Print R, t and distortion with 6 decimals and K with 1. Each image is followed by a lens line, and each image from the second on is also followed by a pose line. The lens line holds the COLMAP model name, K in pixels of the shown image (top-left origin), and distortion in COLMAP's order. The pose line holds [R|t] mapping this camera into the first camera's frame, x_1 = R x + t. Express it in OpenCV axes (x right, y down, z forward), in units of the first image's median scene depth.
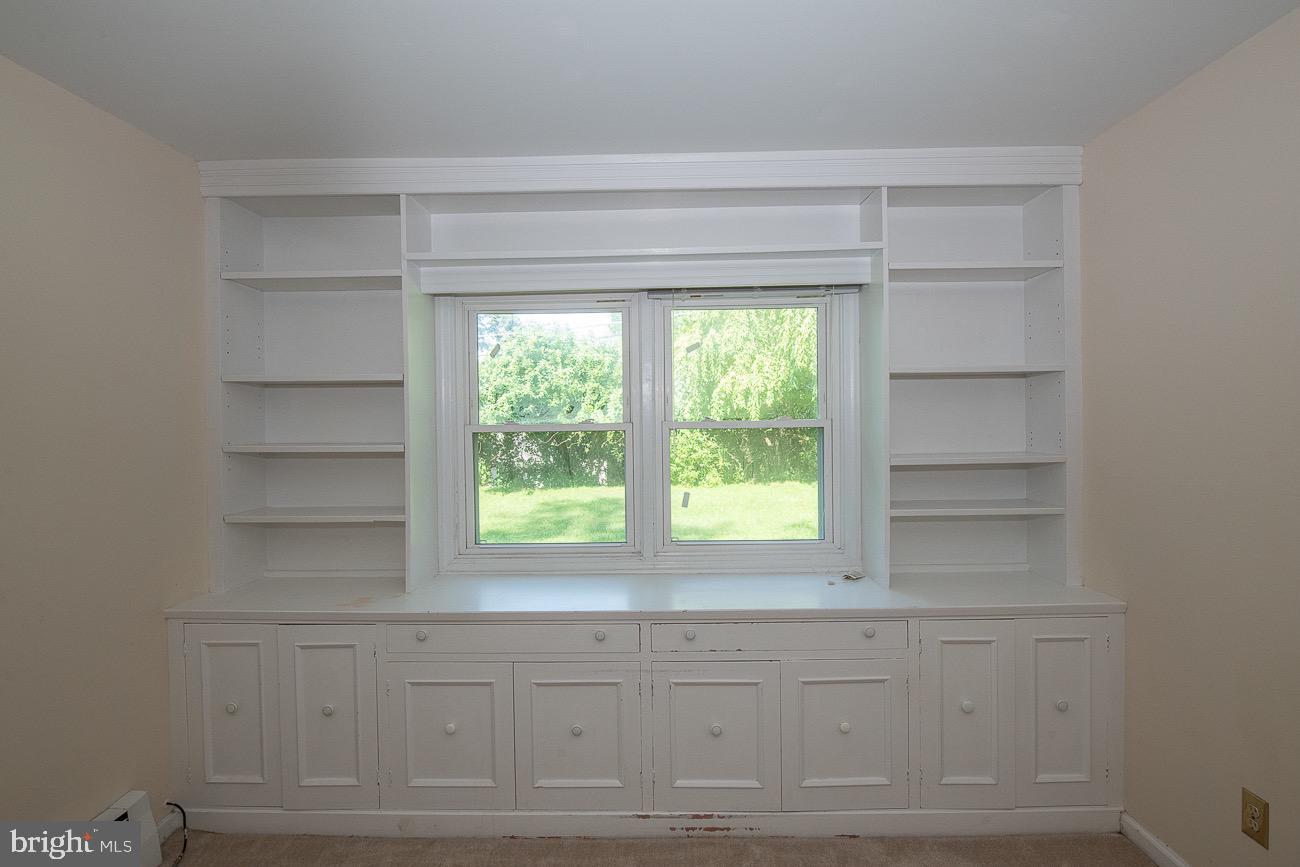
lens RADIAL K [[604.6, 0, 651.0], [0, 604.6, 432.4], [0, 0, 1]] dist [-0.003221, -0.000553]
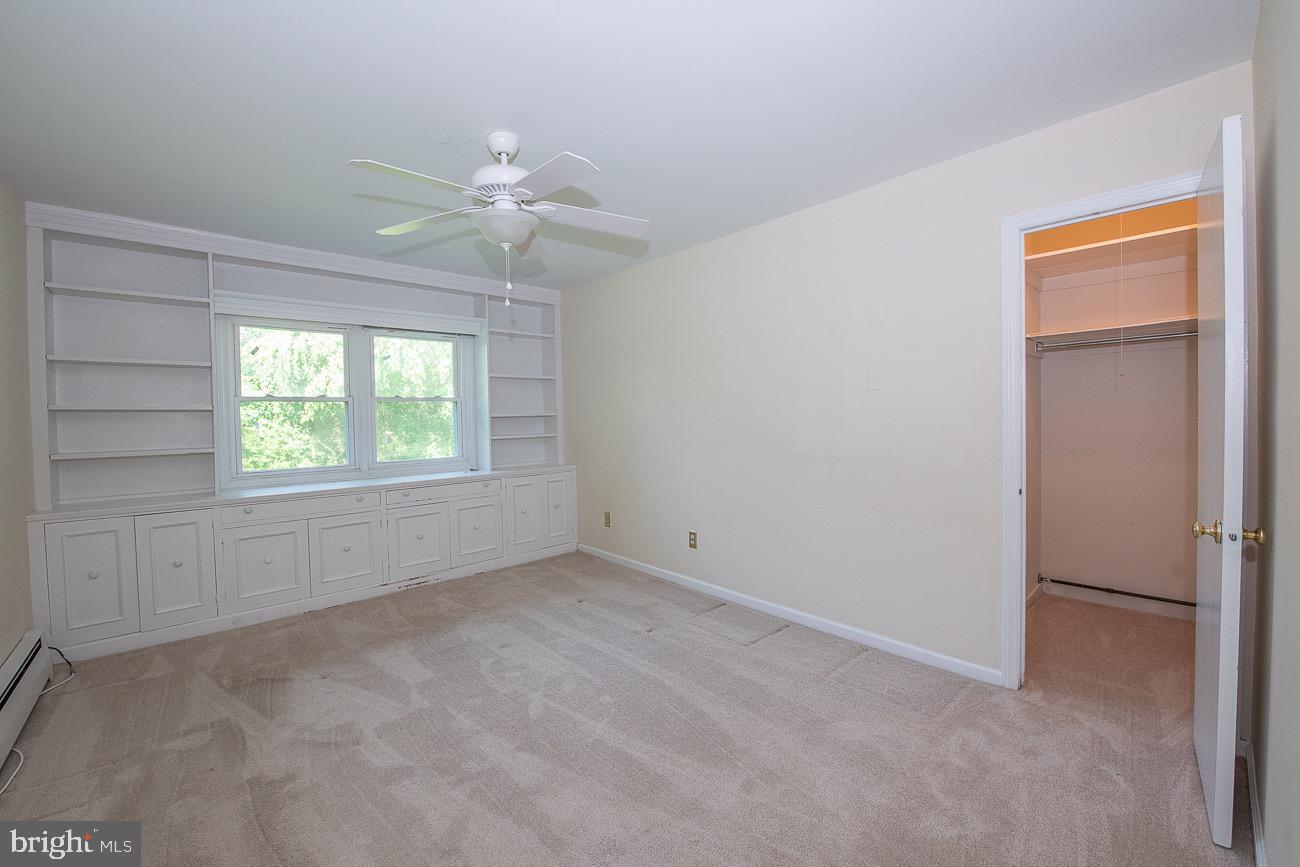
lens RADIAL K [[514.5, 0, 653.2], [0, 514.5, 427.2], [0, 0, 1]] dist [-0.021176, -0.001023]
pose [[0.732758, -0.017242, 0.680271, -0.406897], [0.020878, 0.999778, 0.002850, 0.087924], [-0.680169, 0.012114, 0.732955, -0.717057]]
